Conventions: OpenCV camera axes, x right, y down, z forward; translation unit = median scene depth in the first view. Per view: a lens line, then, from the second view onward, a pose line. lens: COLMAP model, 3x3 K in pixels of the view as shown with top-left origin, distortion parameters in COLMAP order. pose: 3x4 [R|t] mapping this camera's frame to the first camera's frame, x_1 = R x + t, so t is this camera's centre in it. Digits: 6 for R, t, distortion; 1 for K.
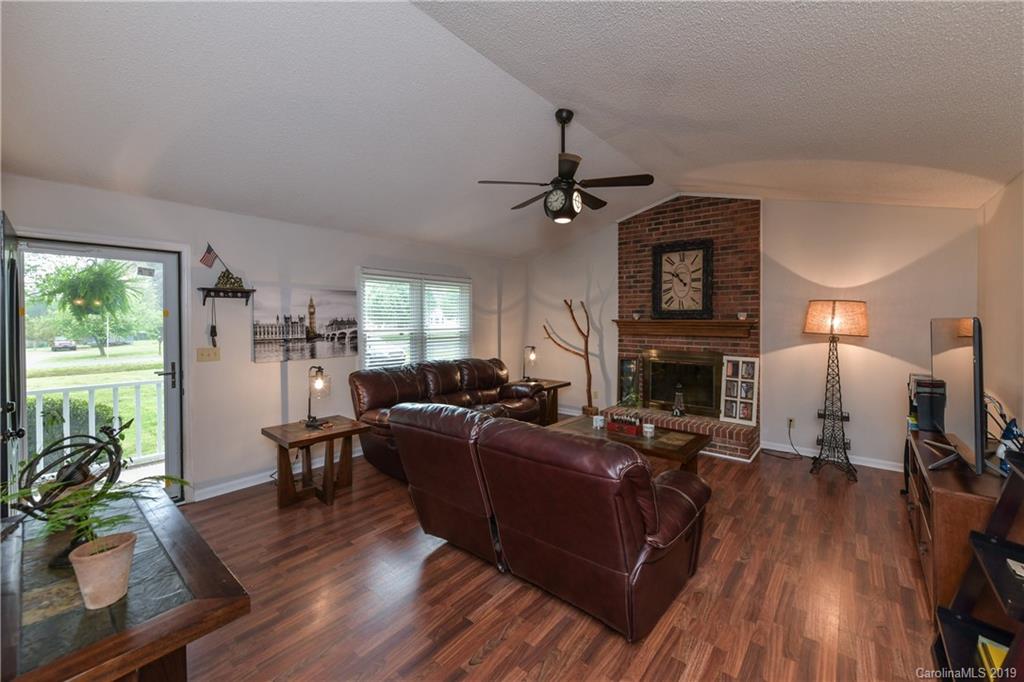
lens RADIAL K [[411.8, 0, 515.7], [0, 411.8, 323.4], [0, 0, 1]] dist [-0.001047, -0.000339]
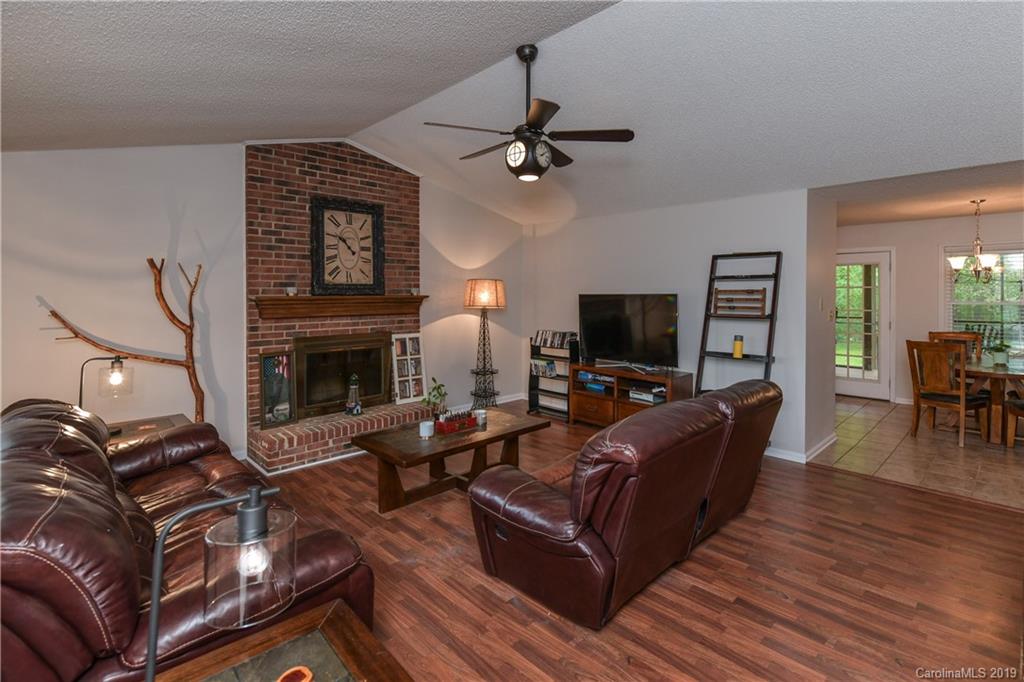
lens RADIAL K [[485.2, 0, 550.9], [0, 485.2, 289.5], [0, 0, 1]] dist [0.000528, -0.000269]
pose [[0.067088, 0.000354, 0.997747, -0.521393], [0.006537, 0.999978, -0.000794, -0.017961], [-0.997726, 0.006576, 0.067084, 0.533763]]
